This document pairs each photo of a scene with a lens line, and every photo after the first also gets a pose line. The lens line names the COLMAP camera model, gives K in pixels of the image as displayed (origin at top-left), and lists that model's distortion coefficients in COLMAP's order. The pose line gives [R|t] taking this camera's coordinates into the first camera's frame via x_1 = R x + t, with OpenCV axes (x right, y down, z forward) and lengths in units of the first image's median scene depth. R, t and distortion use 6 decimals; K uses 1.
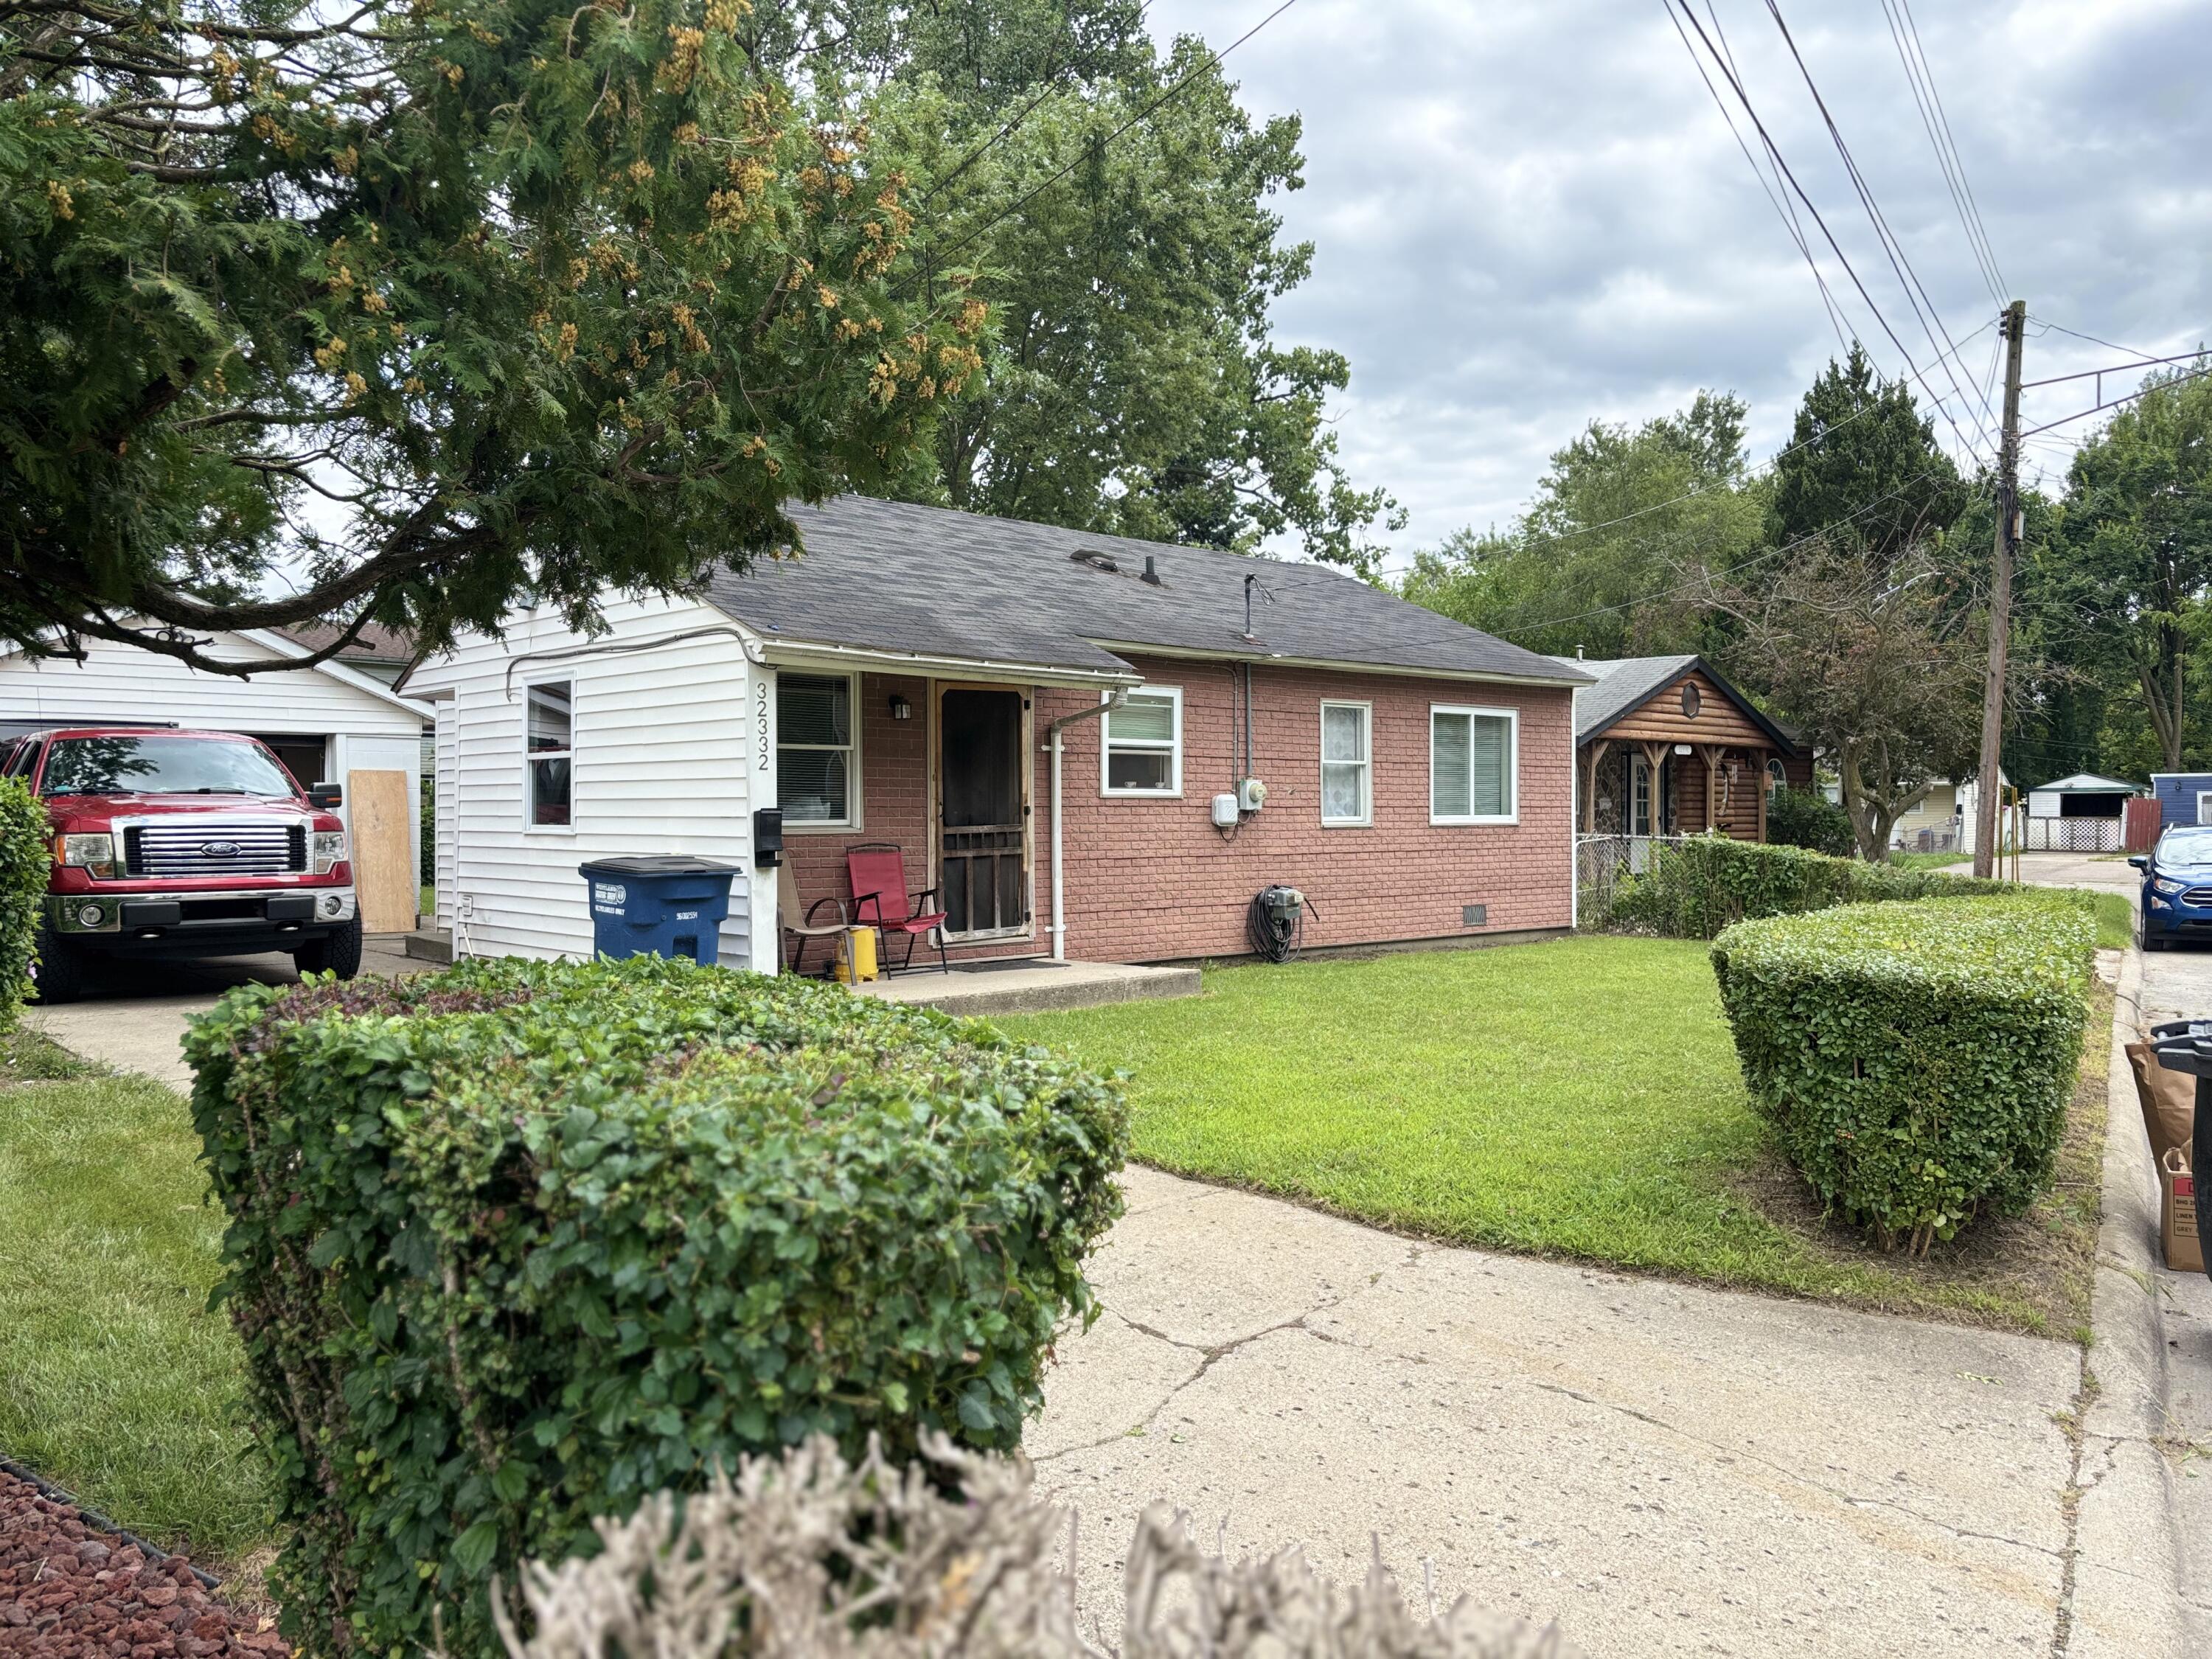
lens RADIAL K [[1706.1, 0, 1106.7], [0, 1706.1, 822.1], [0, 0, 1]] dist [0.011846, -0.009334]
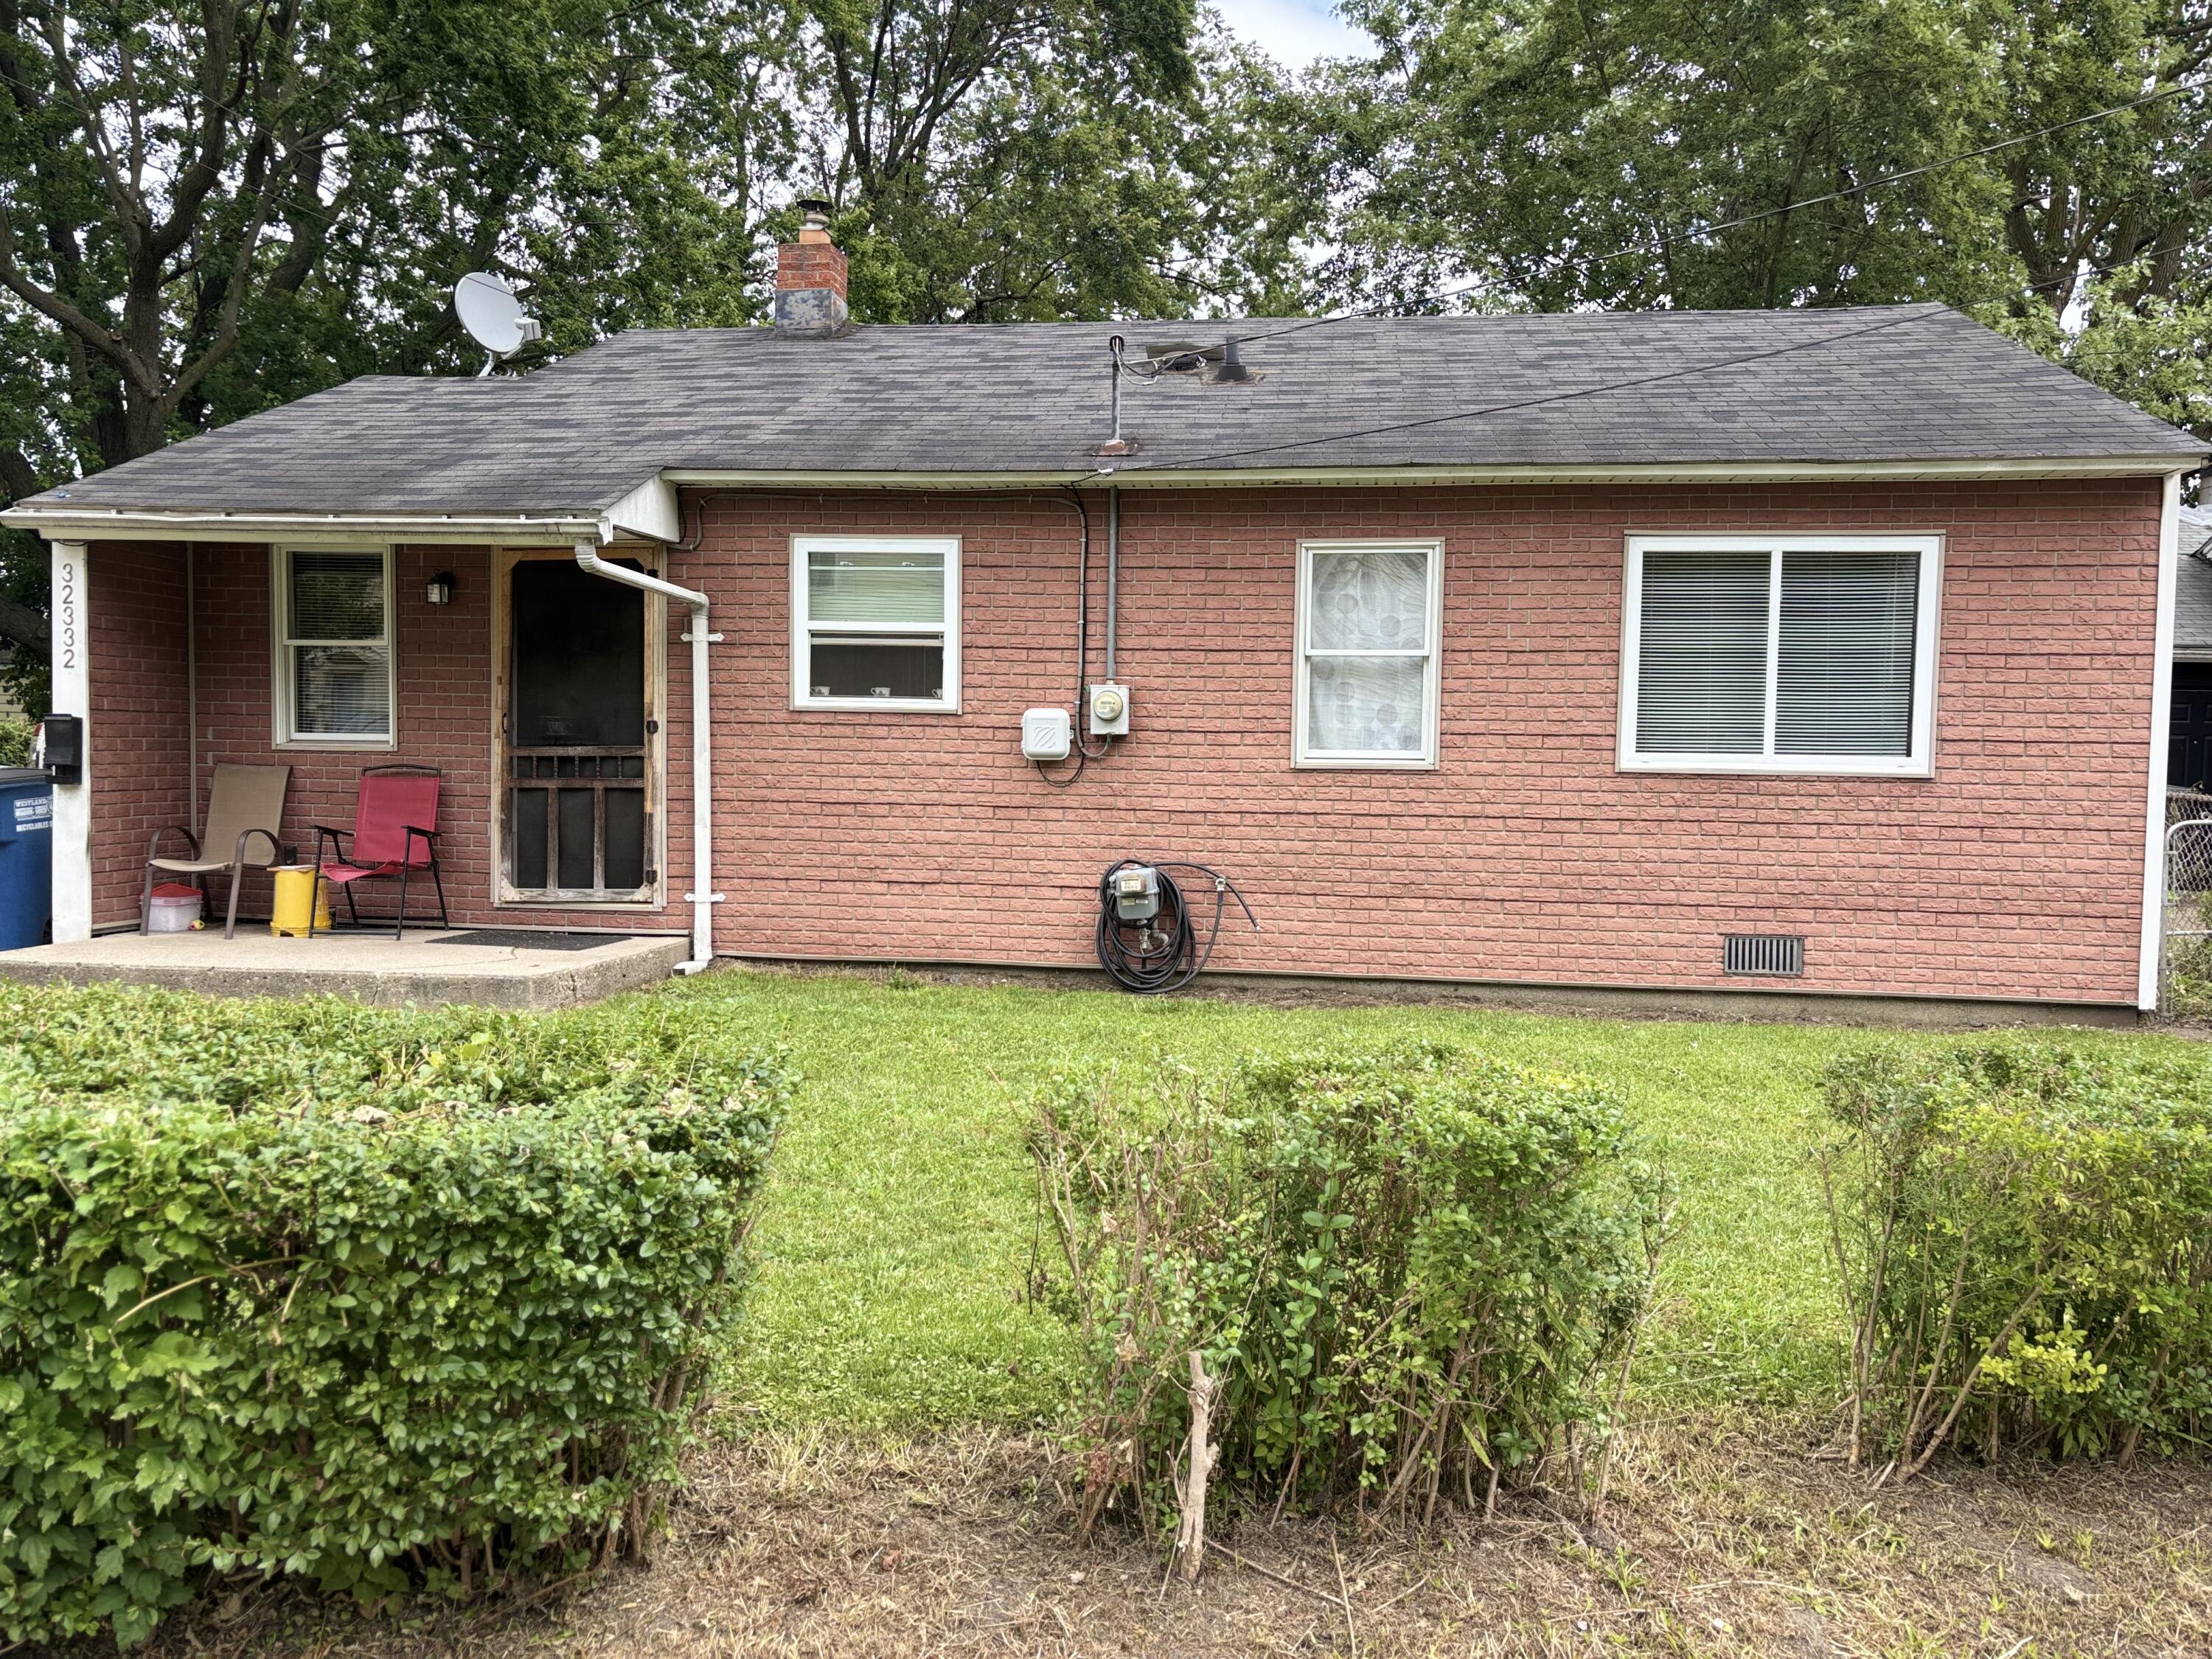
lens RADIAL K [[1706.1, 0, 1105.6], [0, 1706.1, 833.5], [0, 0, 1]] dist [0.011846, -0.009334]
pose [[0.636887, 0.056901, -0.768854, 0.572735], [-0.021520, 0.998196, 0.056048, -0.005908], [0.770656, -0.019151, 0.636963, 0.640123]]
